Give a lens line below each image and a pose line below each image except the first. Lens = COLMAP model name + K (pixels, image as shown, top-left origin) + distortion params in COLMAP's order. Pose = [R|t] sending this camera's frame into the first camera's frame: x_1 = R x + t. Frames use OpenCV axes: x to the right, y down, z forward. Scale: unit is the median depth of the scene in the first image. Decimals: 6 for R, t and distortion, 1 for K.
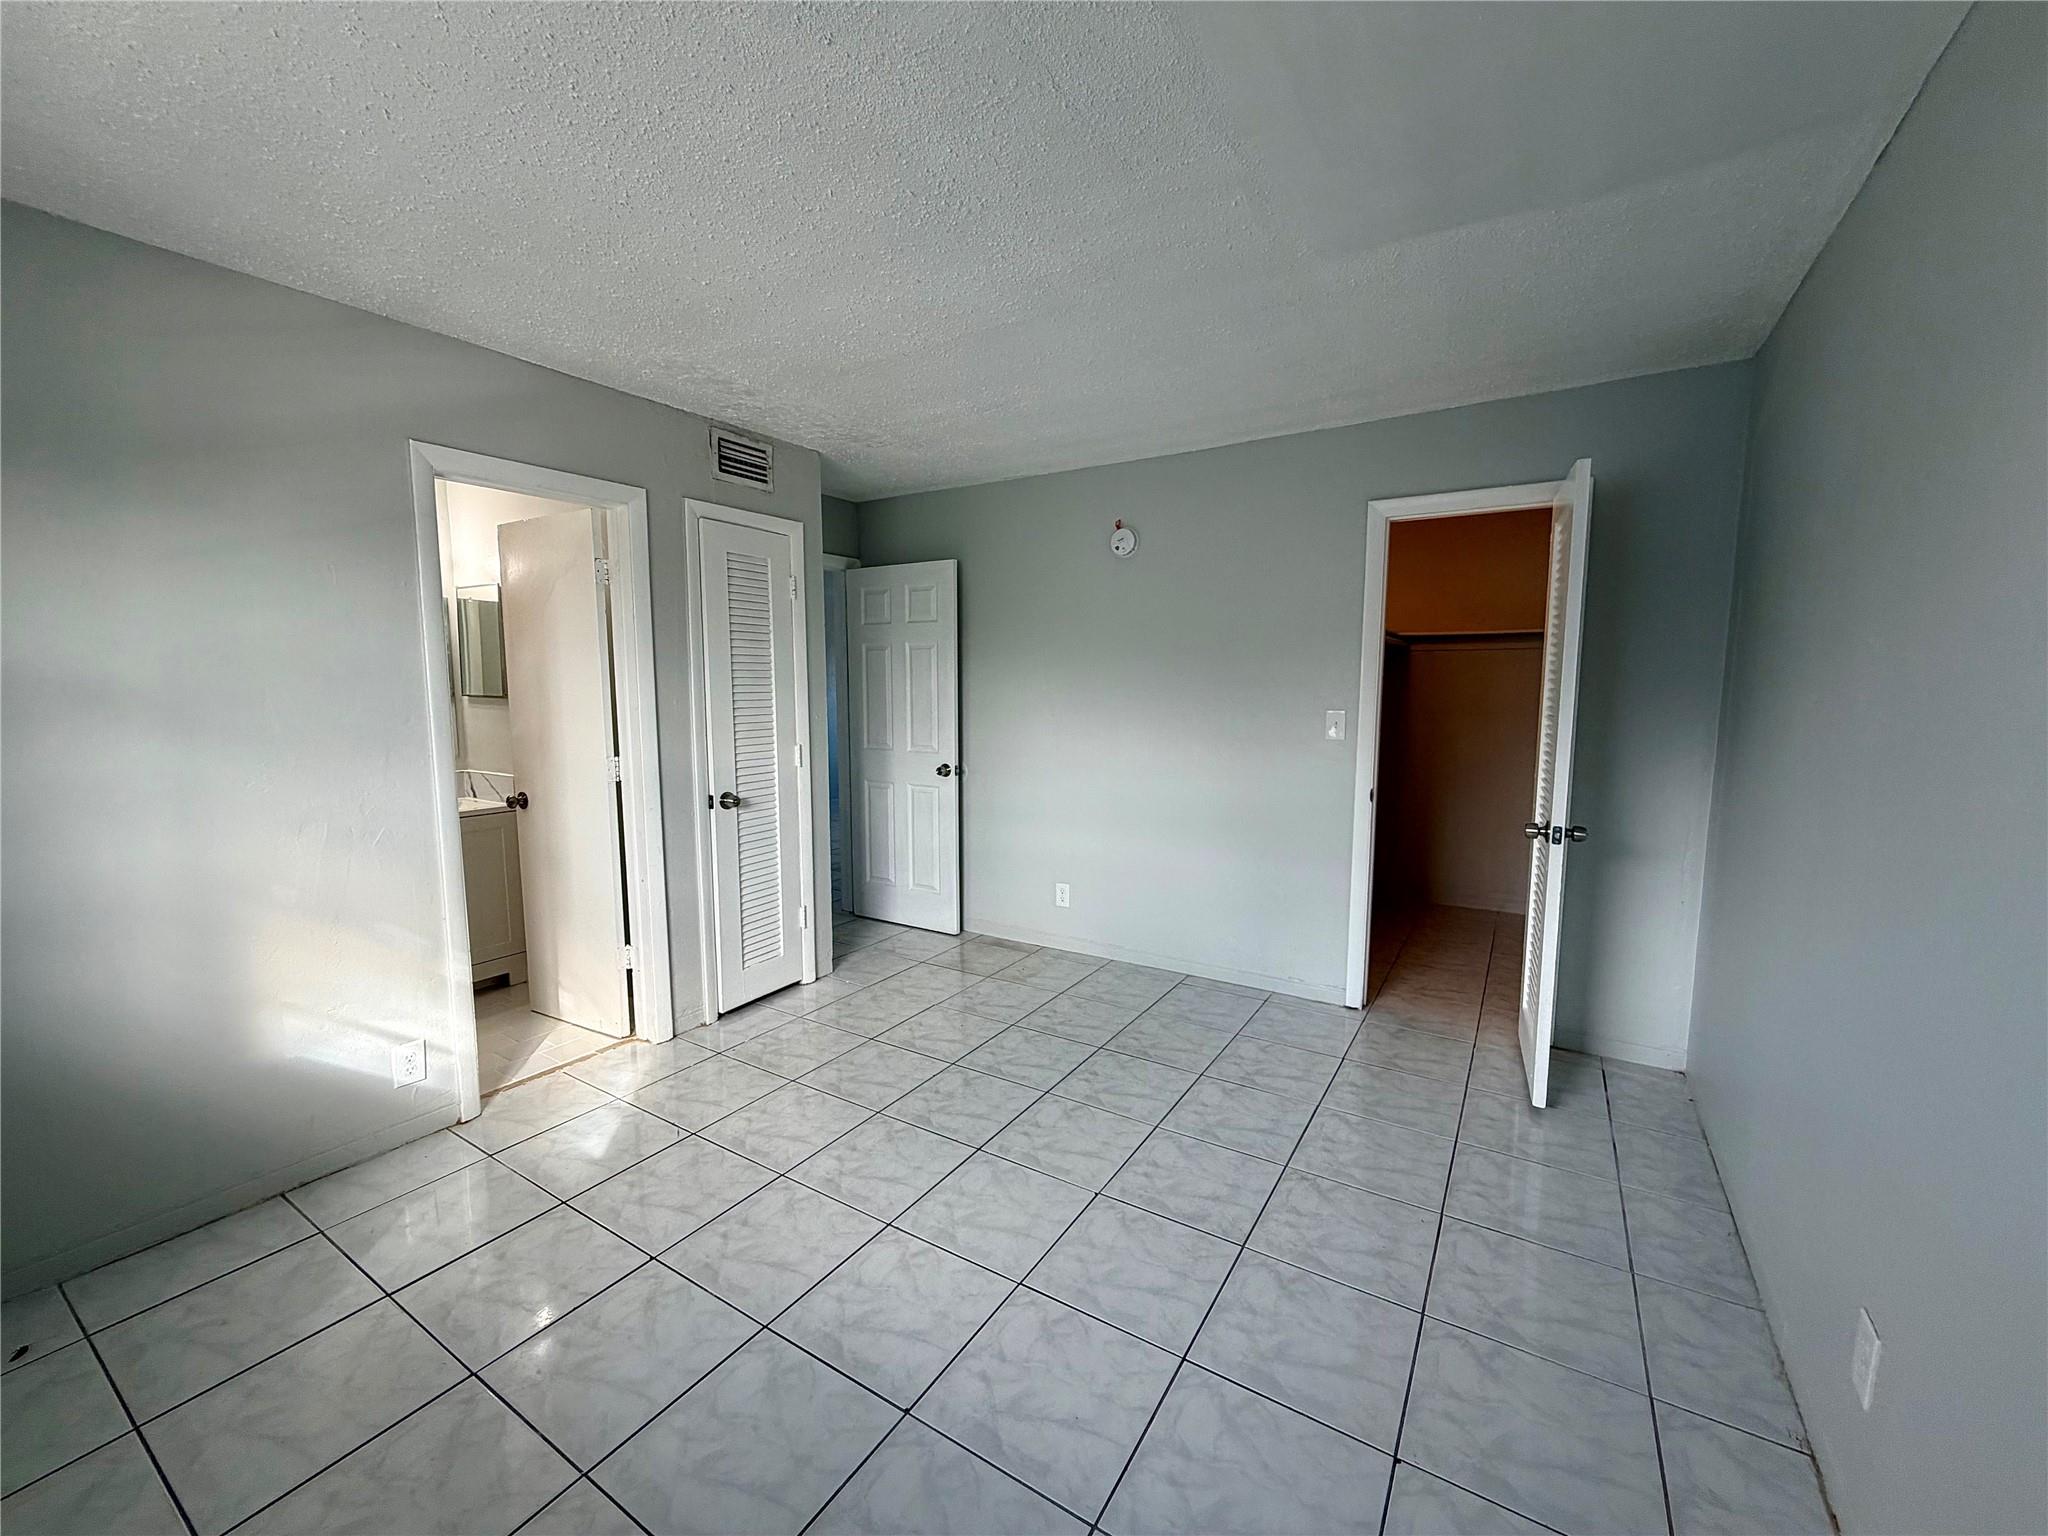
lens RADIAL K [[815.7, 0, 1032.4], [0, 815.7, 750.0], [0, 0, 1]] dist [-0.000889, -0.000943]
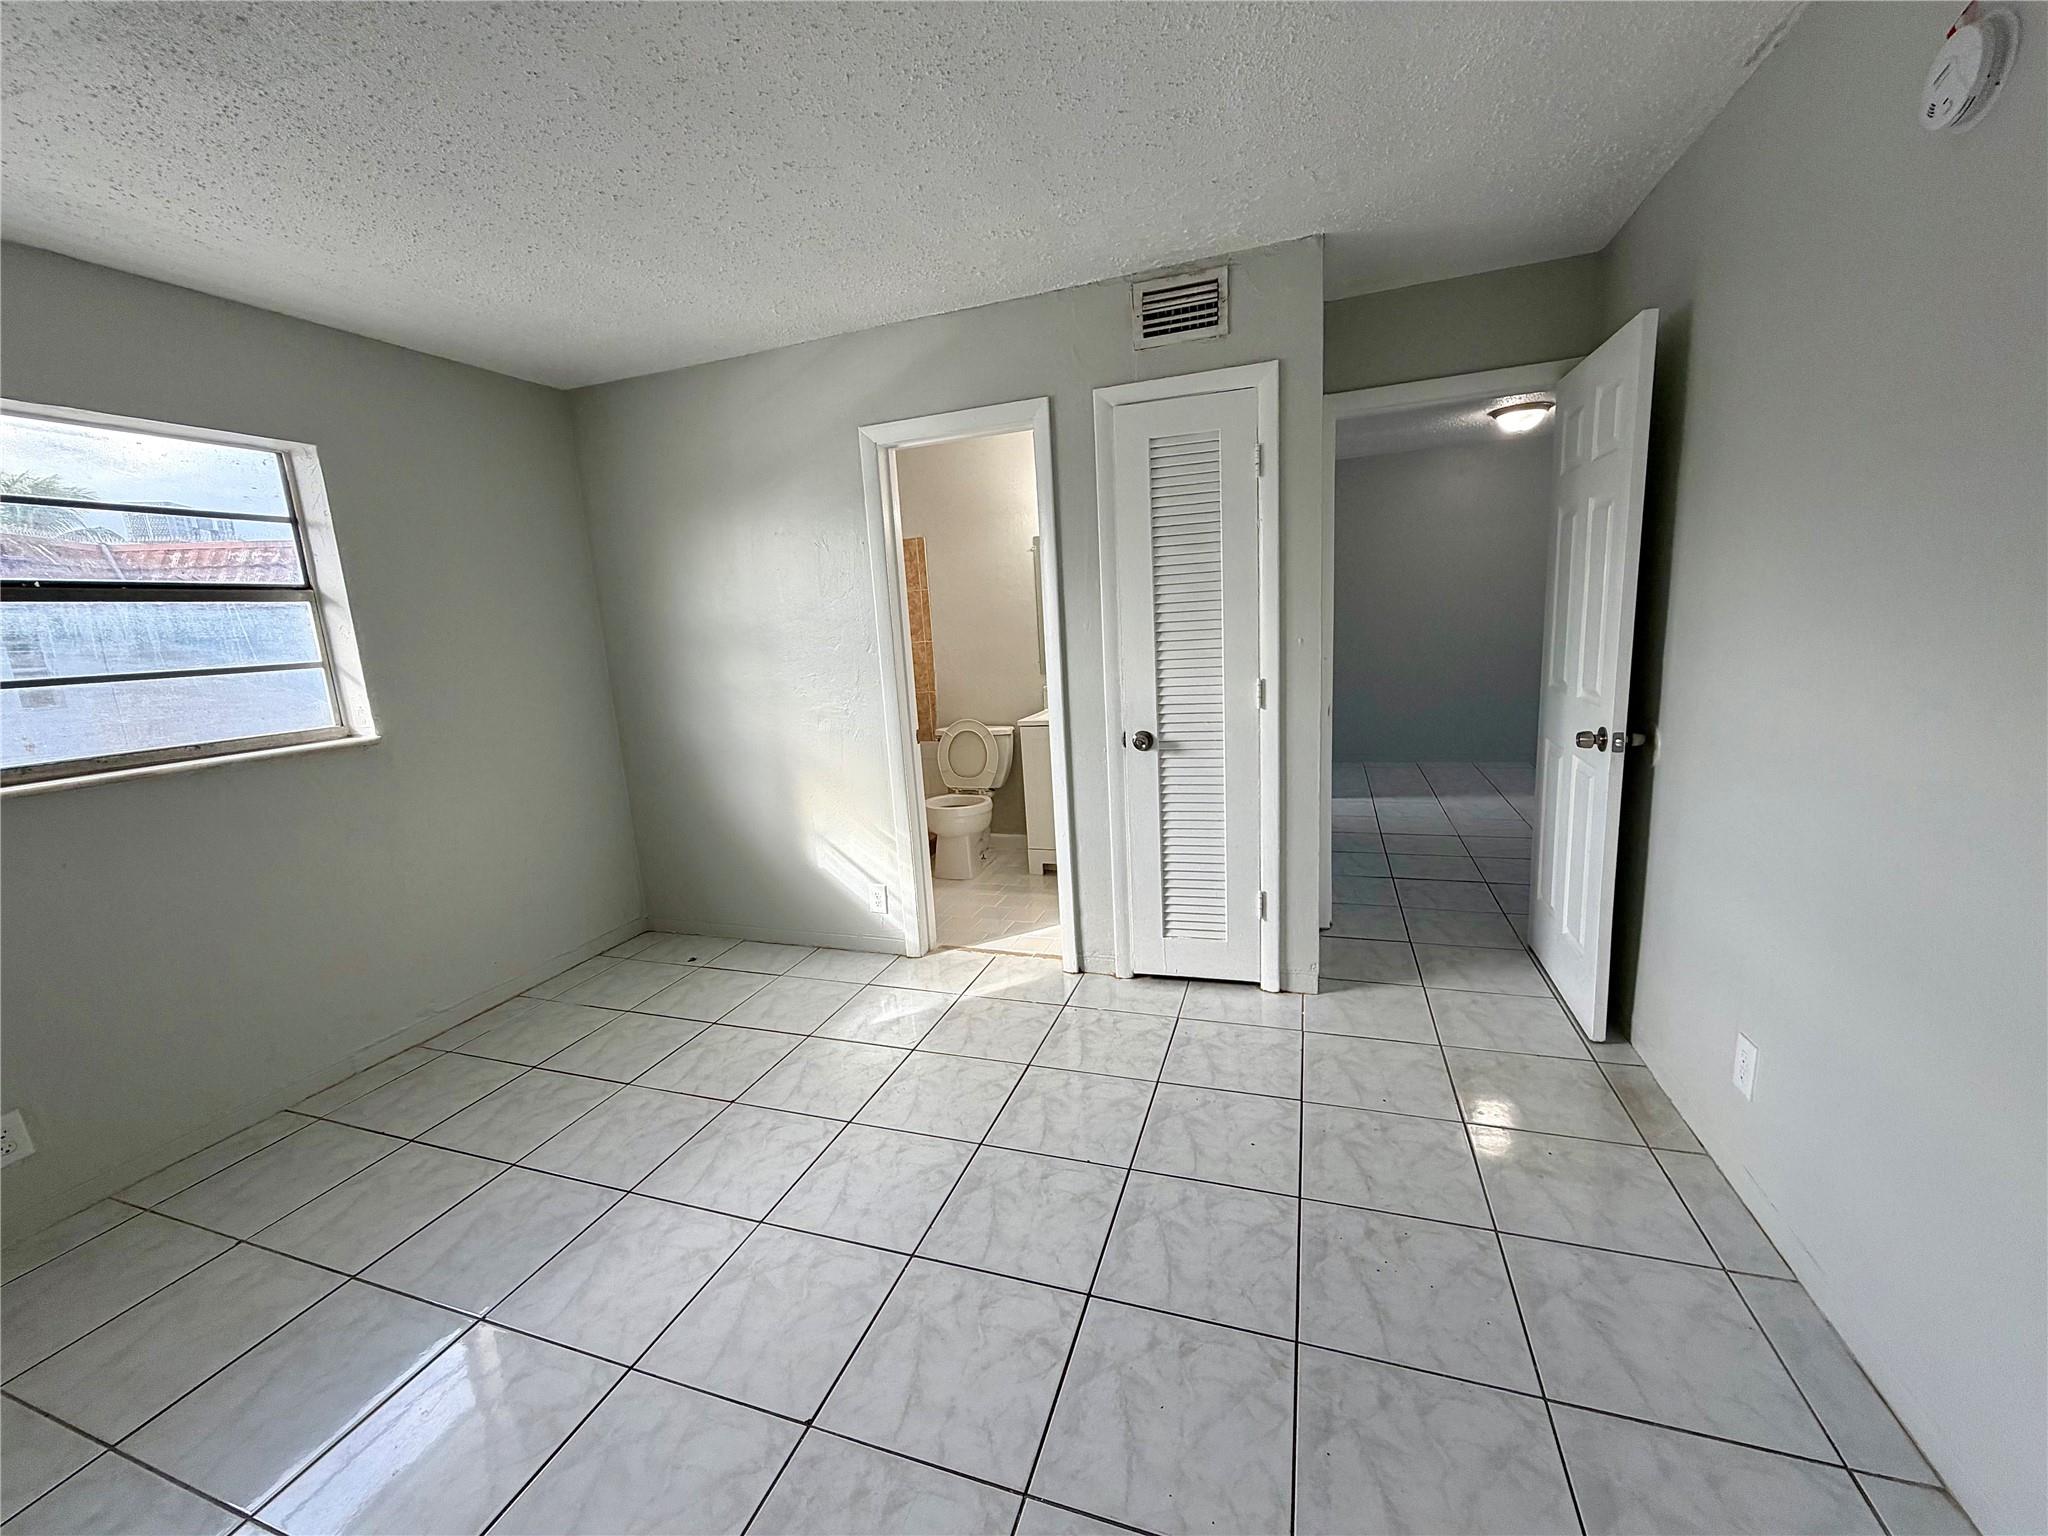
lens RADIAL K [[815.7, 0, 1025.0], [0, 815.7, 770.3], [0, 0, 1]] dist [-0.000889, -0.000943]
pose [[0.214057, 0.172187, -0.961525, 0.435808], [-0.010831, 0.984699, 0.173926, -0.058120], [0.976761, -0.026816, 0.212647, 0.694008]]
